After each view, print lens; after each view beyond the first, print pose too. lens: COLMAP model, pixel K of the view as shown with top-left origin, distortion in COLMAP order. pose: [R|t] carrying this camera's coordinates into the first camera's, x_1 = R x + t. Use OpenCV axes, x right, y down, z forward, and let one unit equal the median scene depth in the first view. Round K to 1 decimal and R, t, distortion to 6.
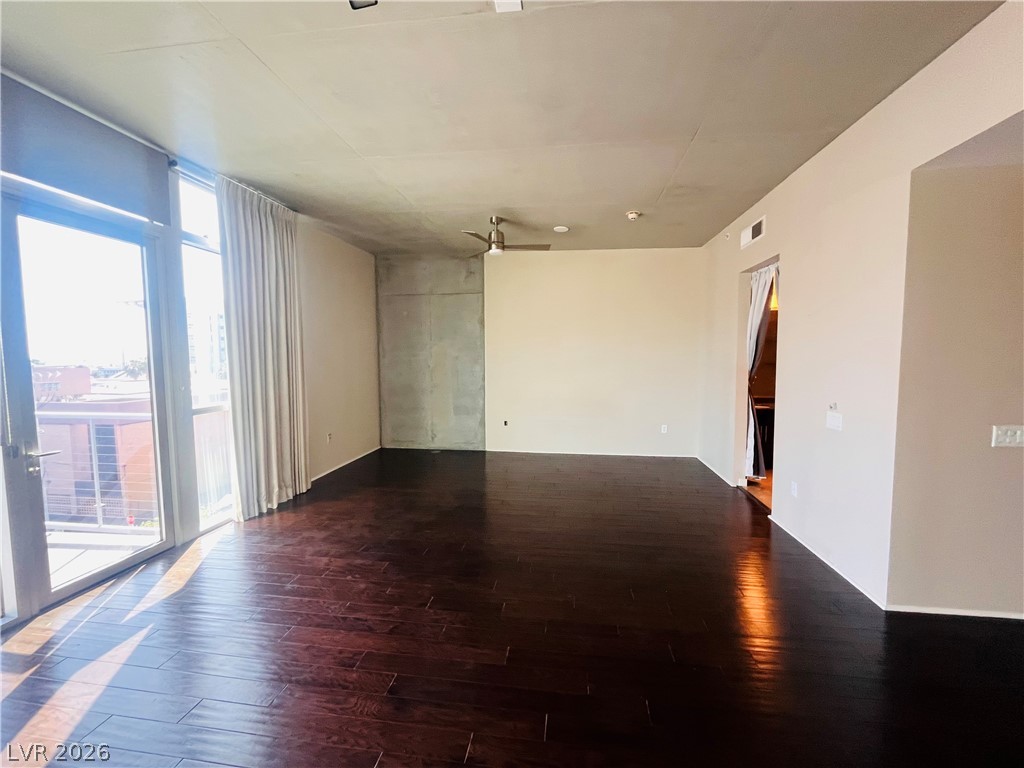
lens RADIAL K [[413.7, 0, 512.0], [0, 413.7, 384.0], [0, 0, 1]] dist [-0.001035, -0.000086]
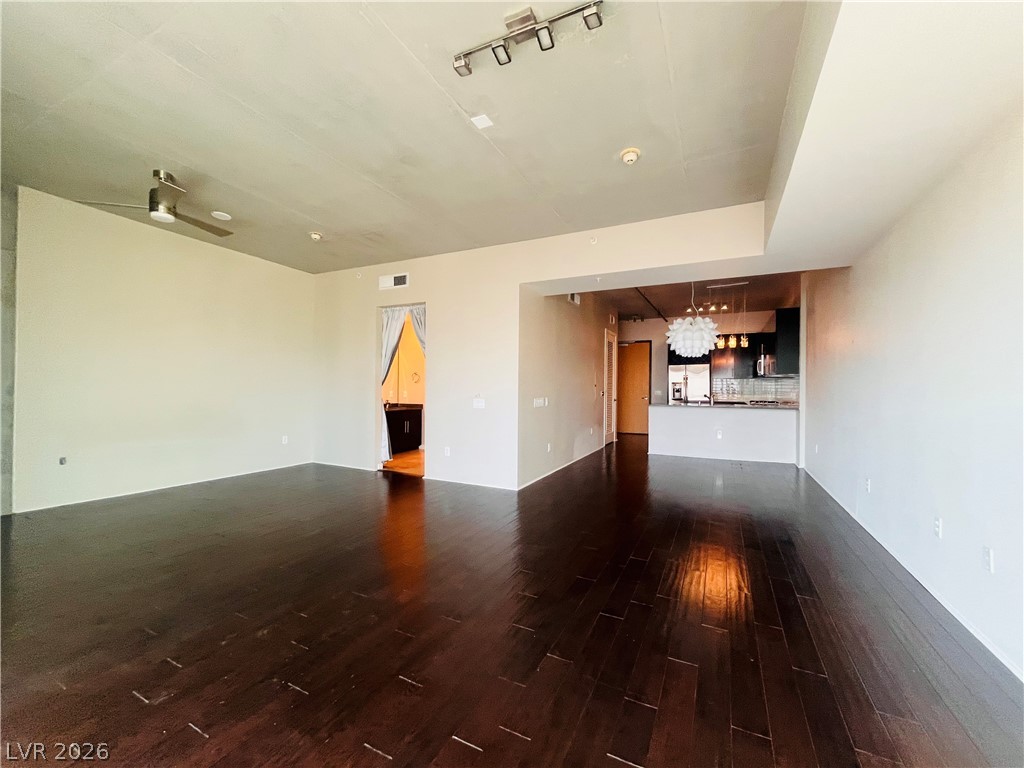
lens RADIAL K [[413.7, 0, 512.0], [0, 413.7, 384.0], [0, 0, 1]] dist [-0.001035, -0.000086]
pose [[0.324847, 0.015897, 0.945633, -0.675662], [0.051886, 0.998053, -0.034602, 0.057128], [-0.944342, 0.060306, 0.323390, 0.212448]]
